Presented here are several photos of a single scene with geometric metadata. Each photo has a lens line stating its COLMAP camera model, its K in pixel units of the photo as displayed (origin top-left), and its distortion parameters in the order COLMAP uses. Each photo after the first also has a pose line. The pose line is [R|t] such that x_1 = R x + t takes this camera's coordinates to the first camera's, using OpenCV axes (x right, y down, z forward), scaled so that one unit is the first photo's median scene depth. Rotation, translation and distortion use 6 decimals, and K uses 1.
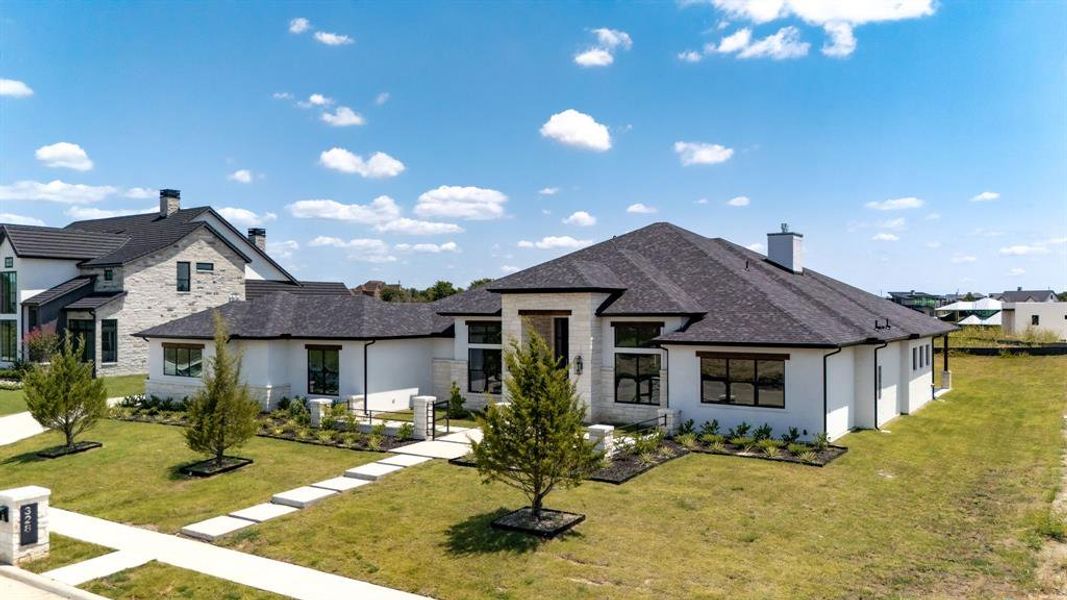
lens RADIAL K [[807.7, 0, 533.5], [0, 807.7, 300.0], [0, 0, 1]] dist [-0.000153, -0.008605]
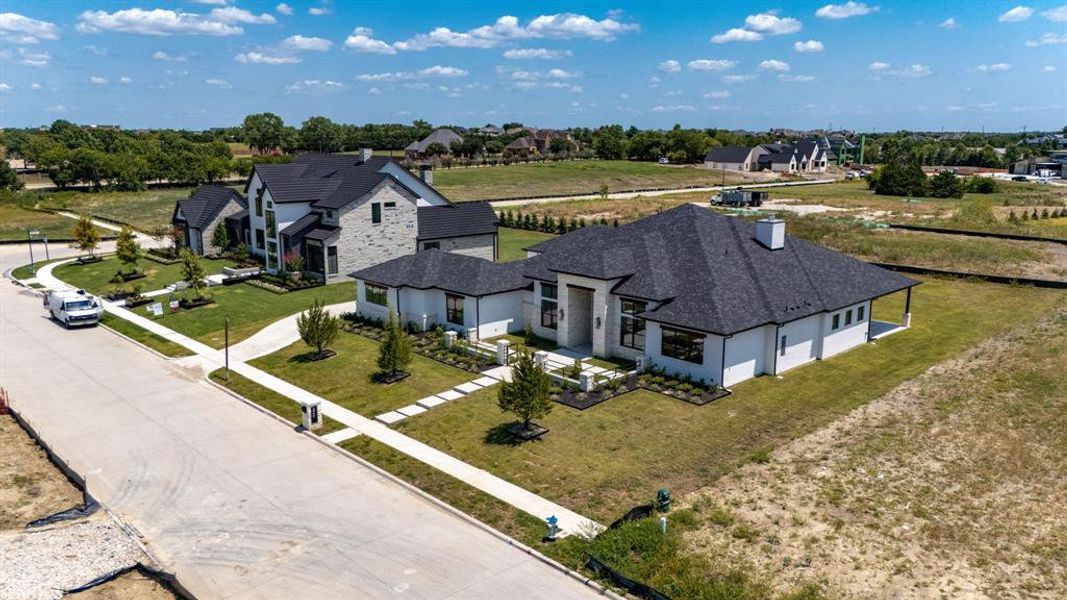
lens RADIAL K [[807.7, 0, 533.5], [0, 807.7, 300.0], [0, 0, 1]] dist [-0.000153, -0.008605]
pose [[0.973690, 0.052148, -0.221829, 0.289380], [-0.001716, 0.975114, 0.221700, -0.328479], [0.227869, -0.215486, 0.949548, -0.587683]]
